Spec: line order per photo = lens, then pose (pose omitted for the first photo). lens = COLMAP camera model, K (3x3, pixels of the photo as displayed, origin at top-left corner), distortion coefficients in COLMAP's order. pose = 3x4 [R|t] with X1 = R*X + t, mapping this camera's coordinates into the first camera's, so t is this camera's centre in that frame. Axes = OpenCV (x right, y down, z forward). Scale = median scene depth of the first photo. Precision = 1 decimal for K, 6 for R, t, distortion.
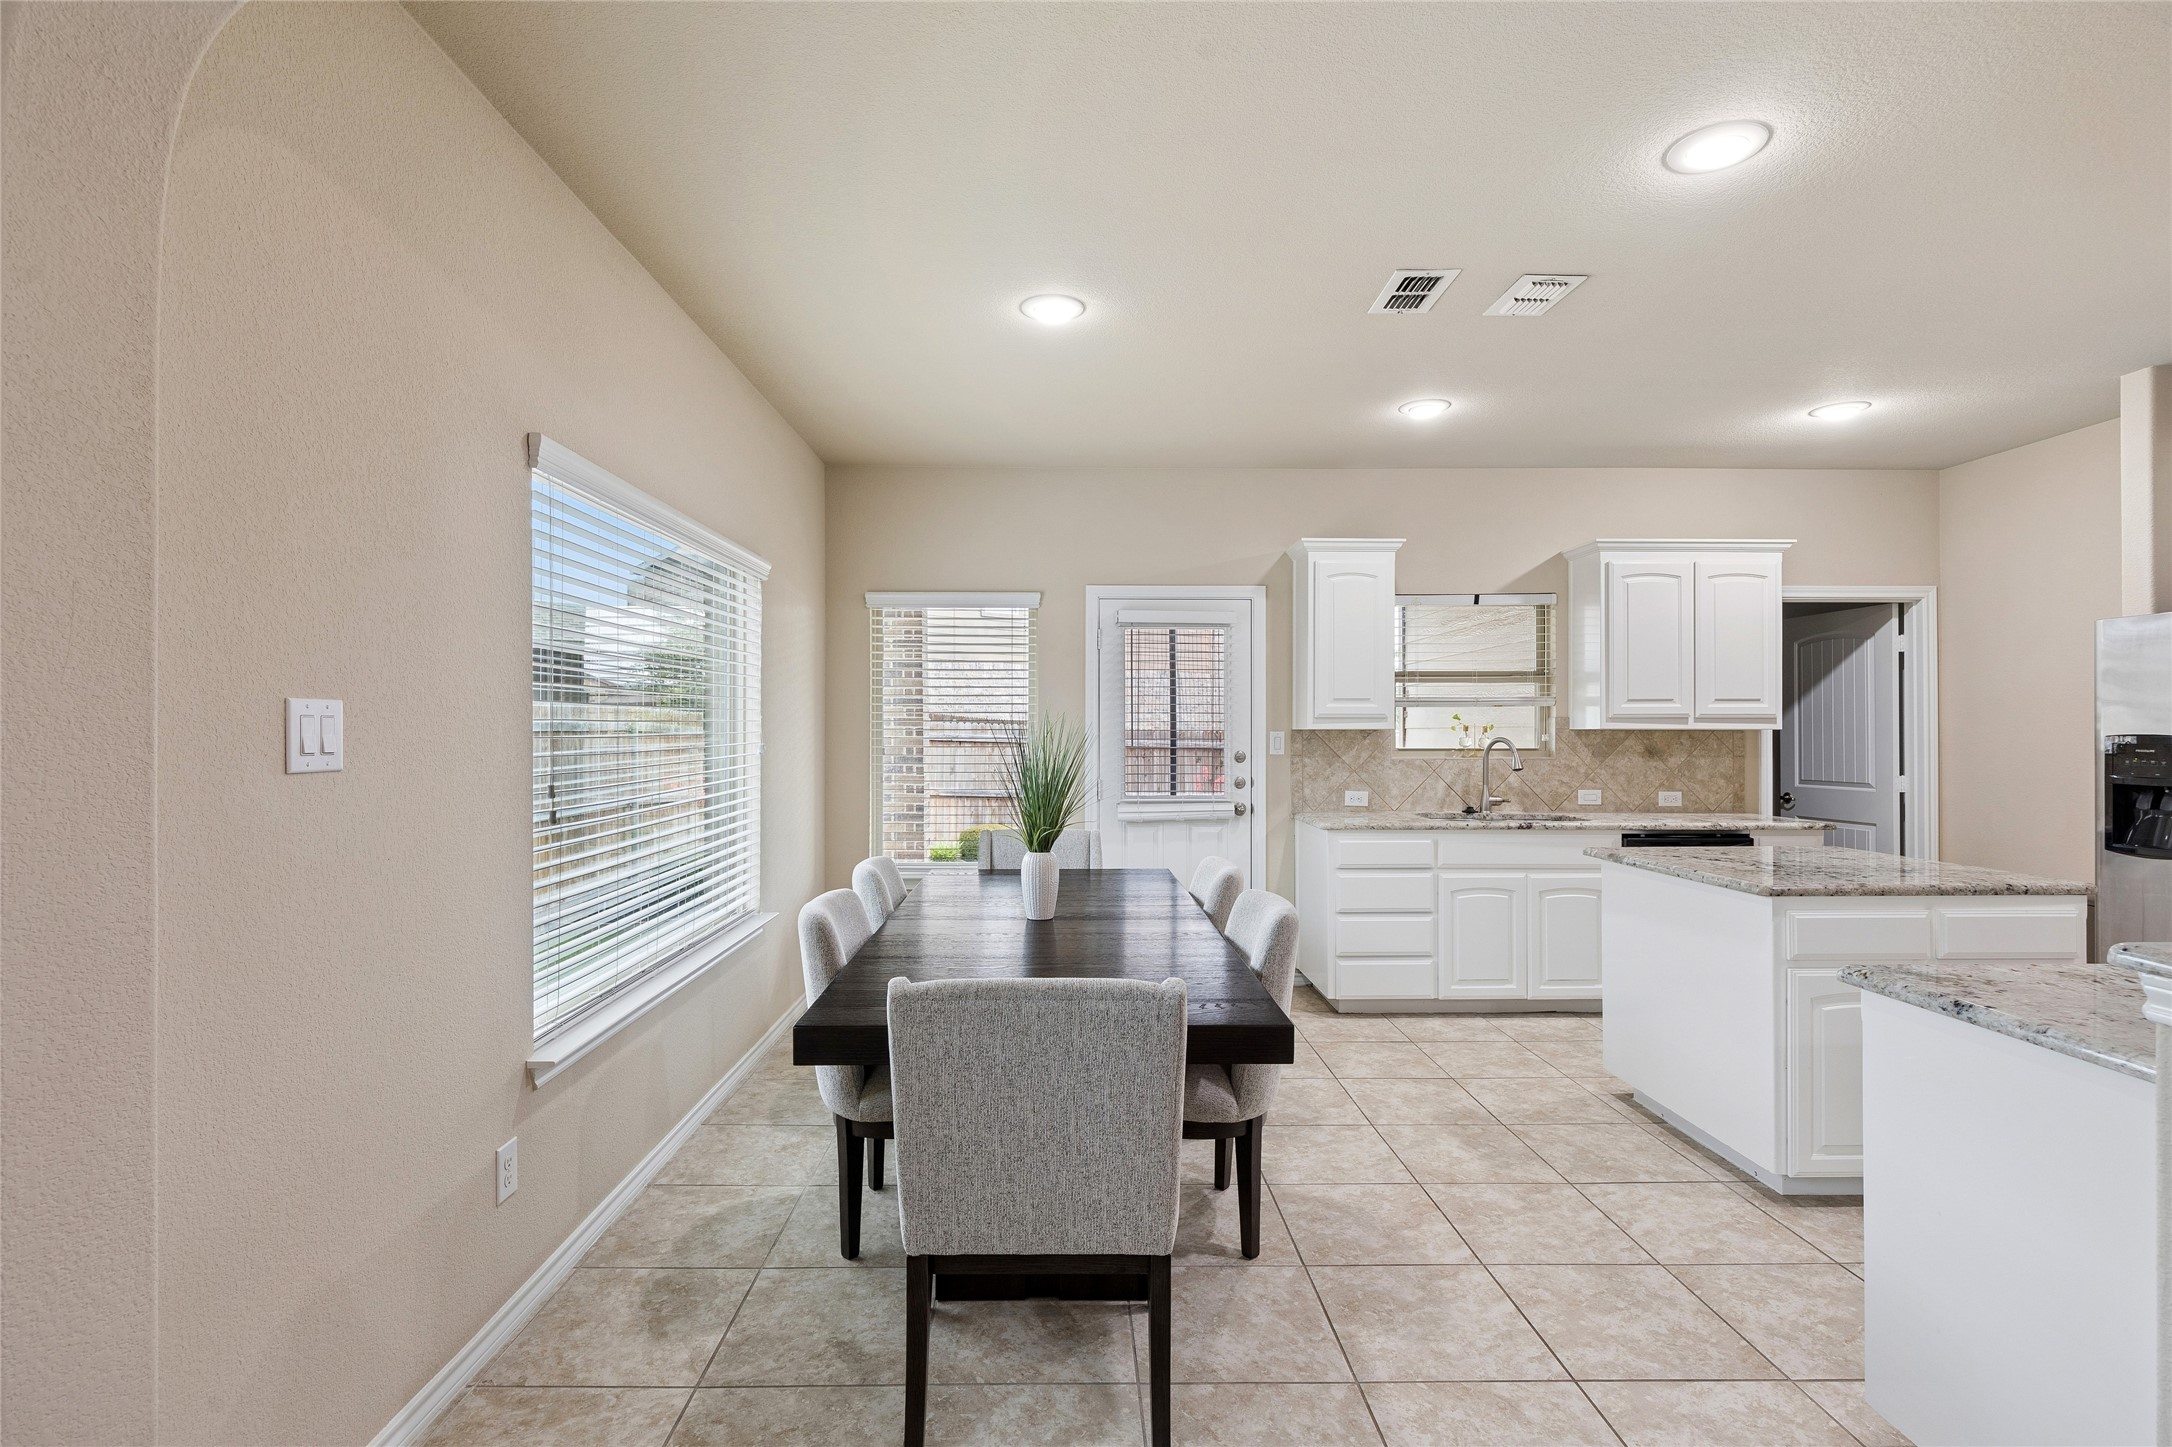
lens RADIAL K [[1011.0, 0, 1071.8], [0, 1011.0, 728.4], [0, 0, 1]] dist [-0.003361, 0.001502]
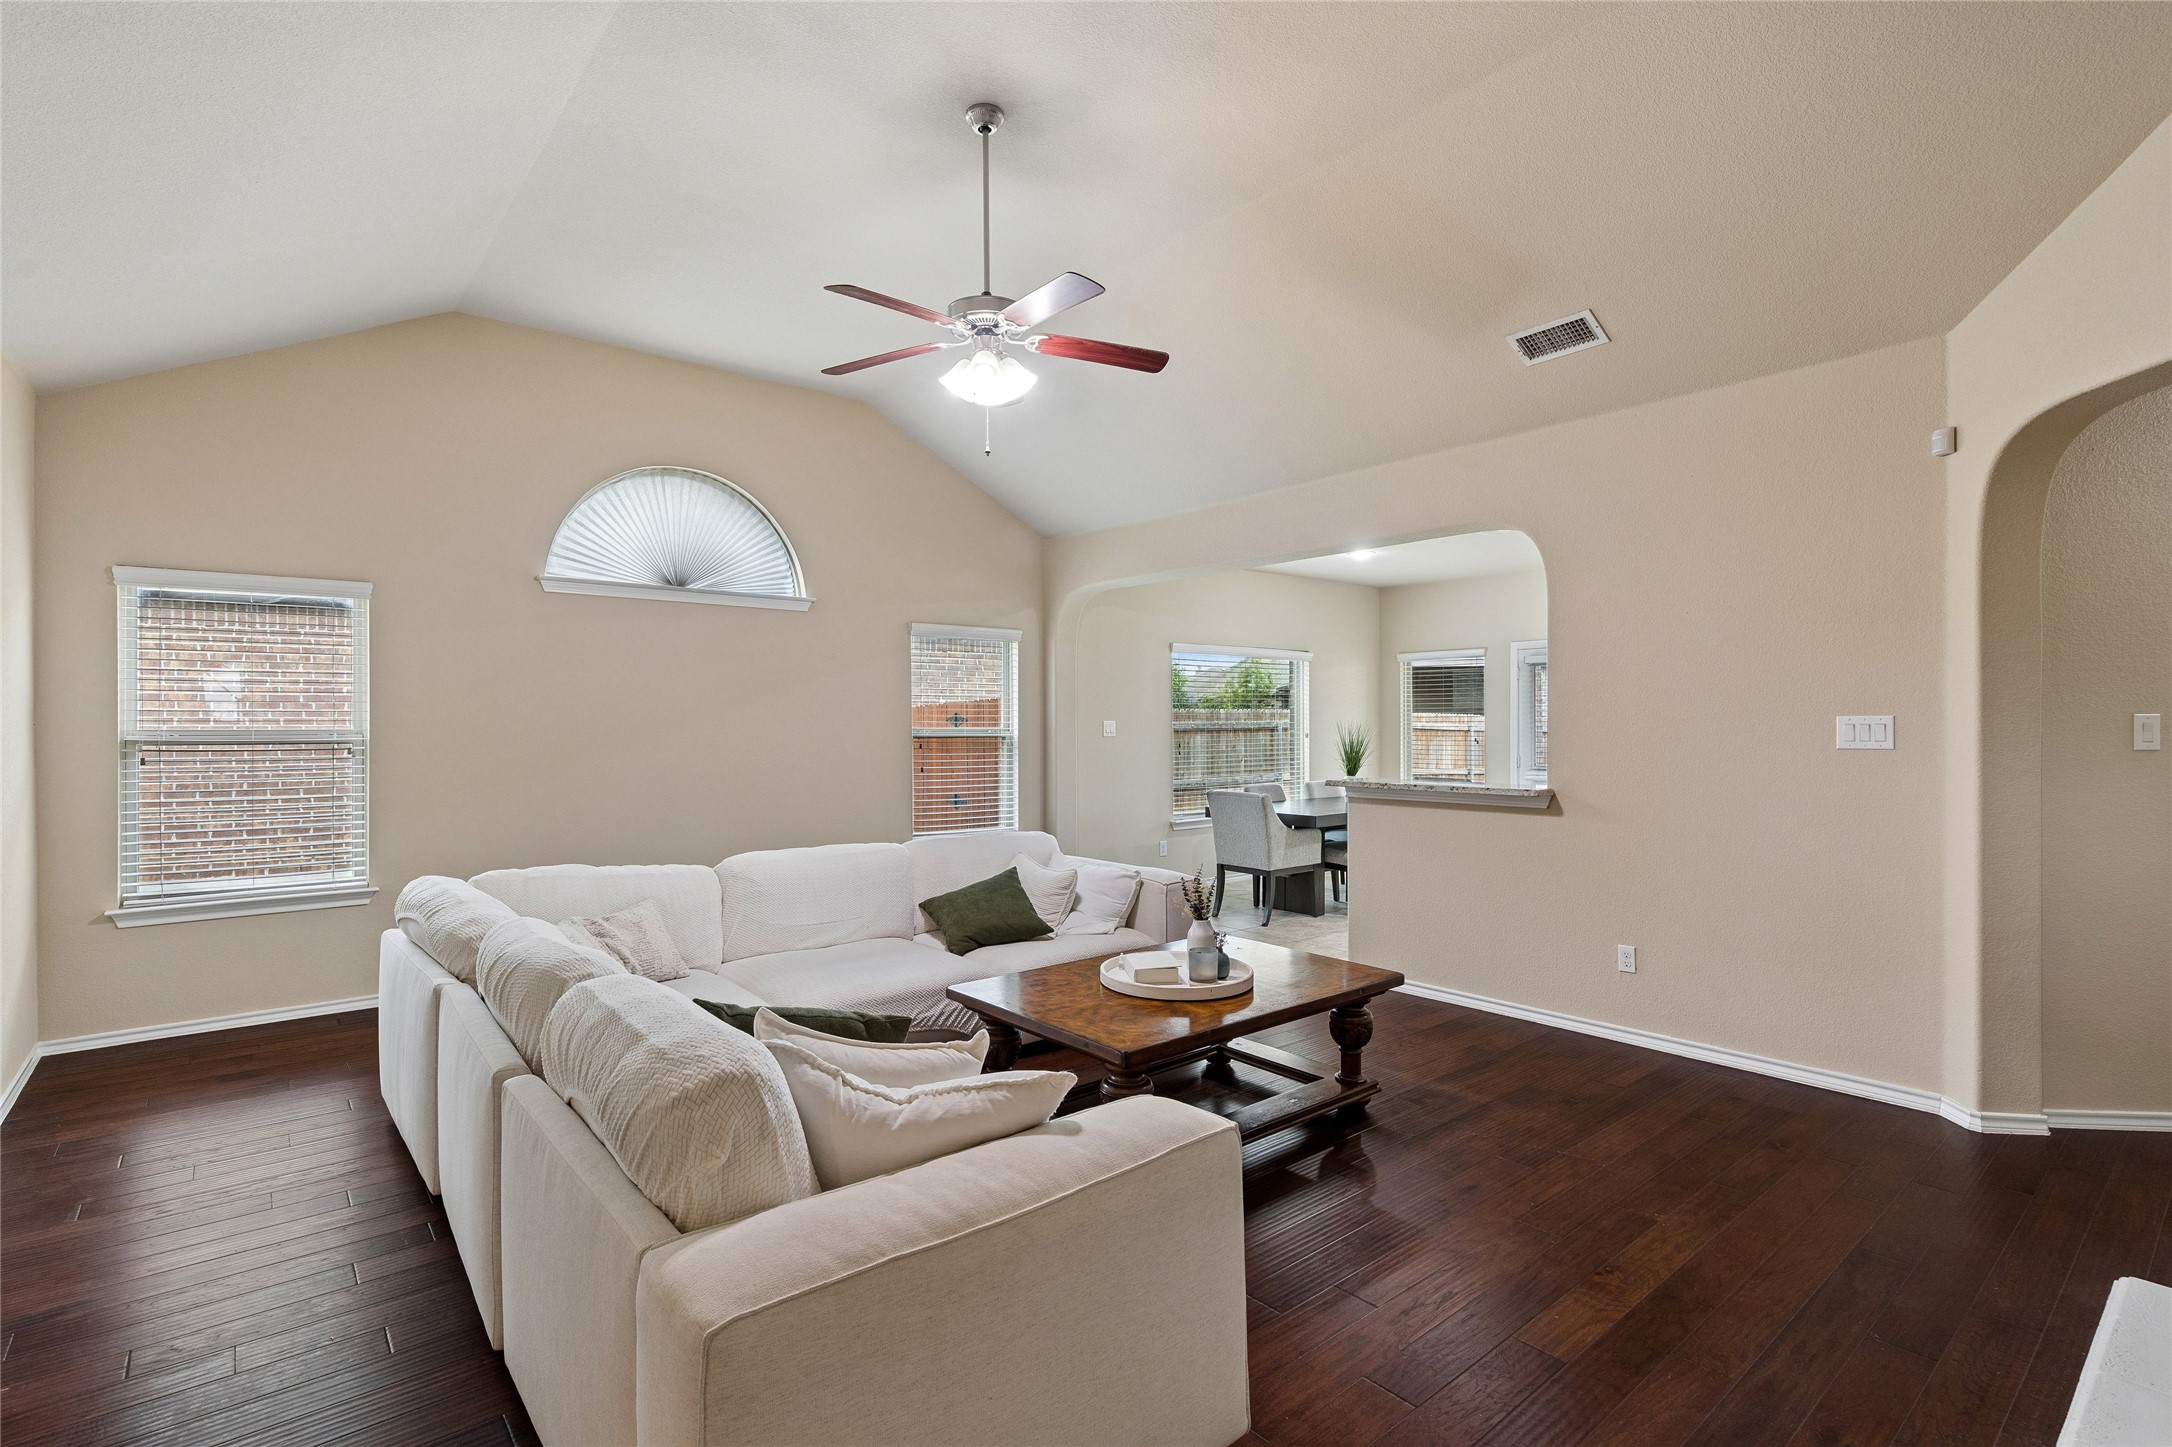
lens RADIAL K [[1011.0, 0, 1080.6], [0, 1011.0, 727.7], [0, 0, 1]] dist [-0.003361, 0.001502]
pose [[0.616890, -0.000008, -0.787050, 0.935991], [0.004467, 0.999984, 0.003491, -0.004446], [0.787037, -0.005670, 0.616880, -0.650229]]
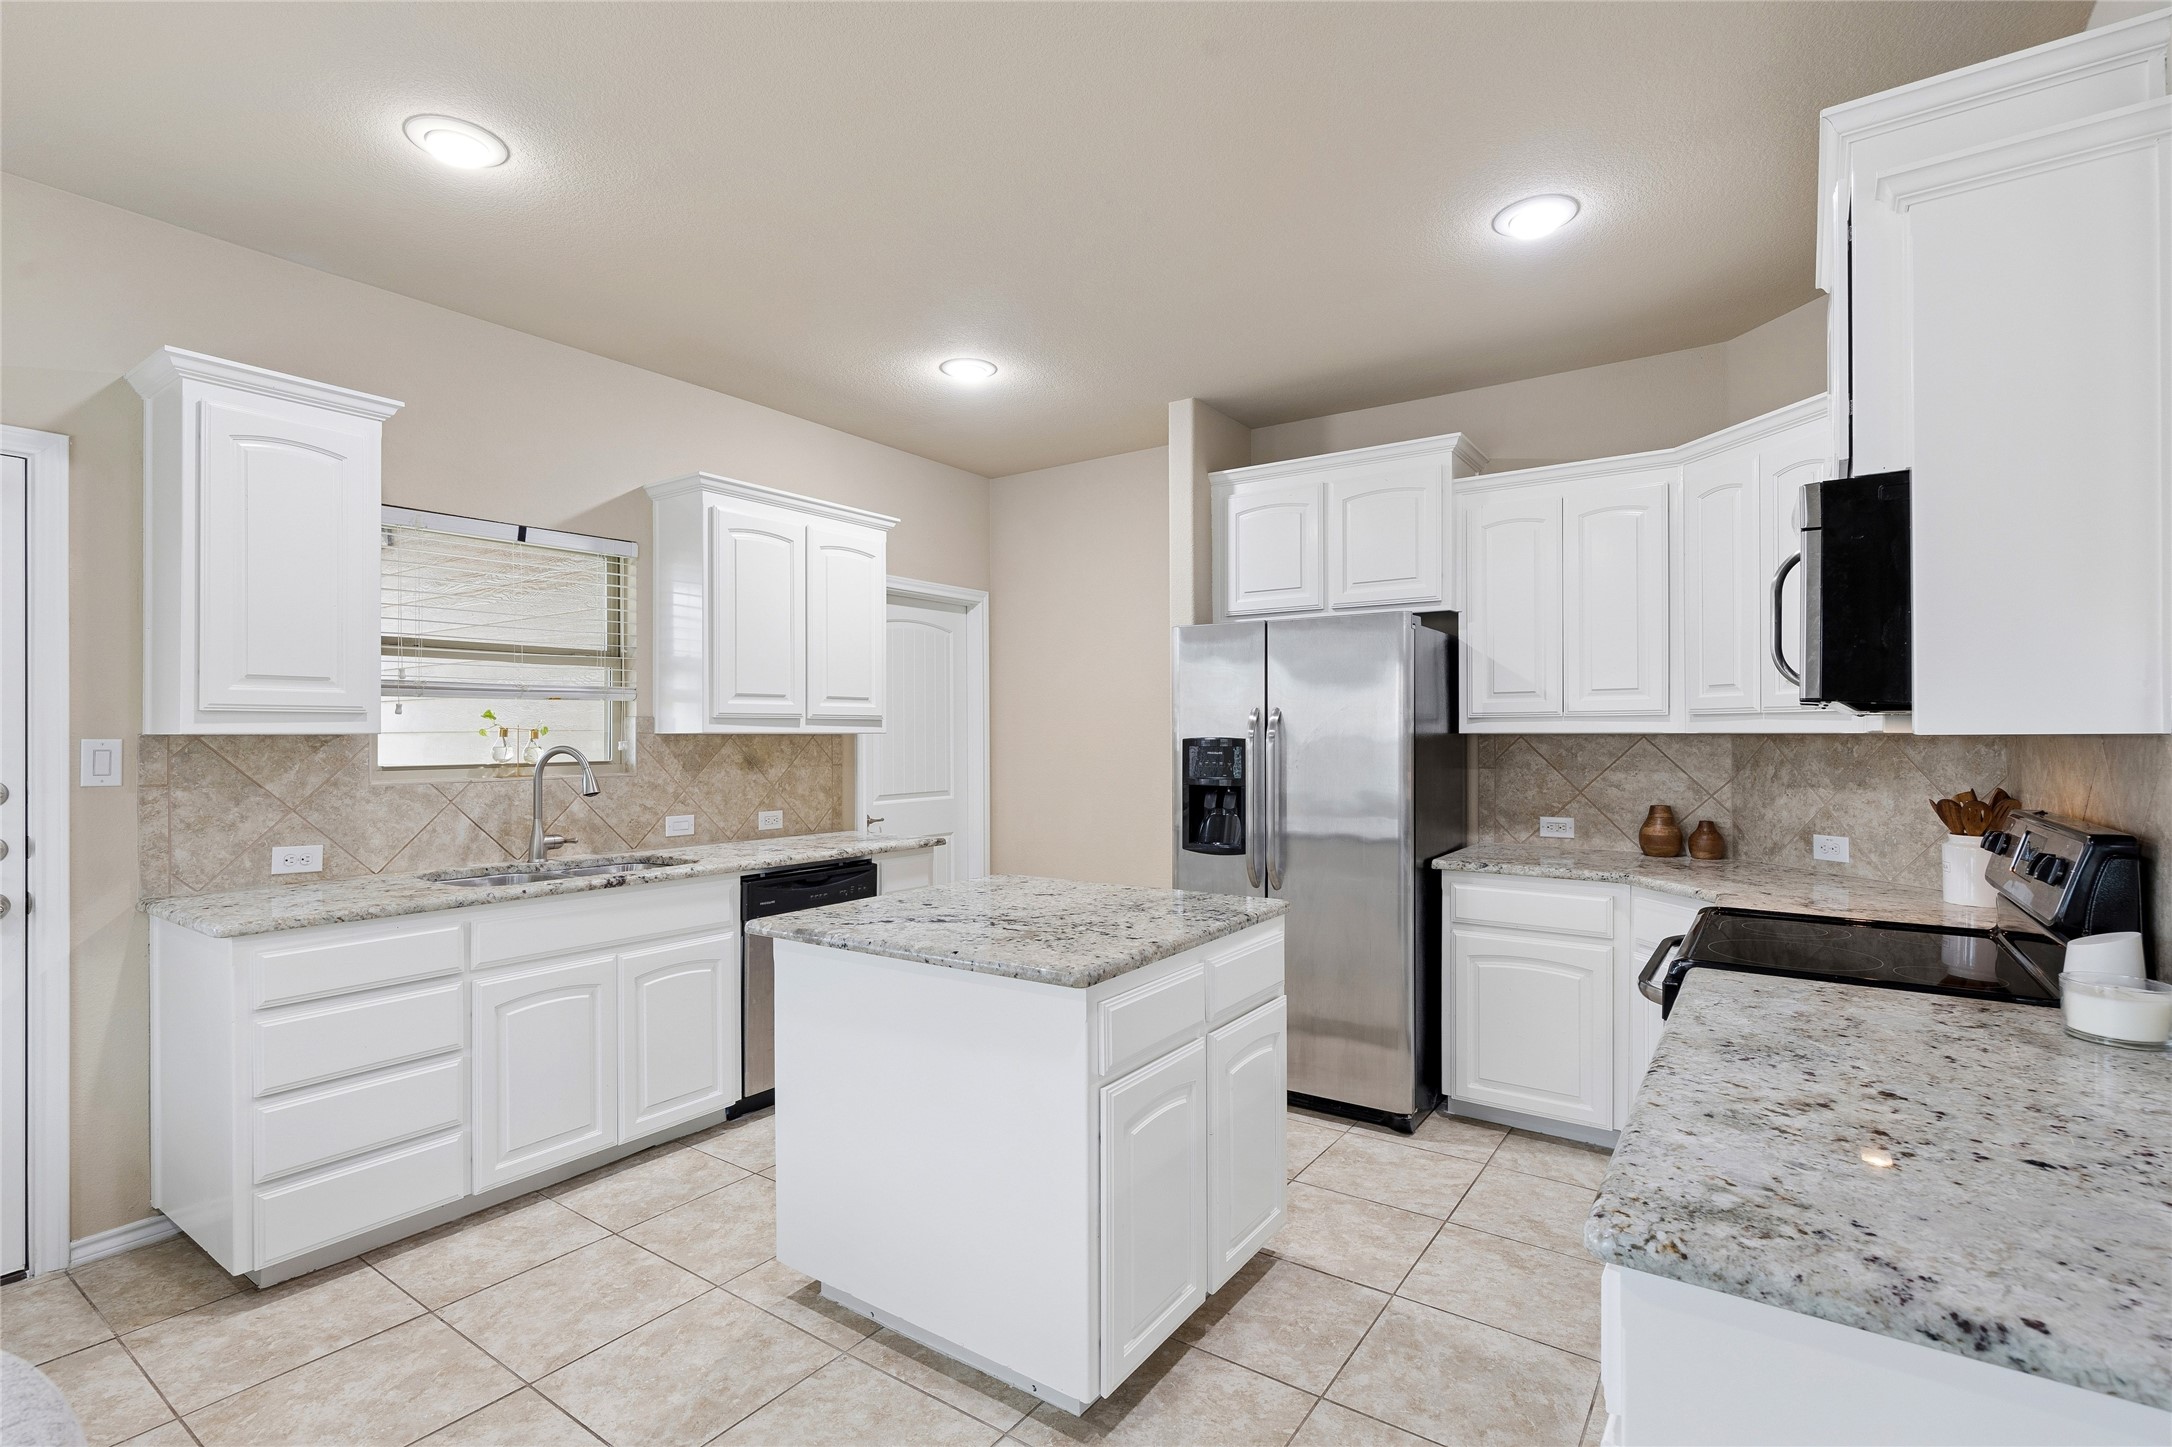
lens RADIAL K [[1011.0, 0, 1082.9], [0, 1011.0, 733.3], [0, 0, 1]] dist [-0.003361, 0.001502]
pose [[0.582116, -0.000815, 0.813105, 0.086252], [0.001076, 0.999999, 0.000232, 0.000811], [-0.813105, 0.000740, 0.582117, 0.342853]]
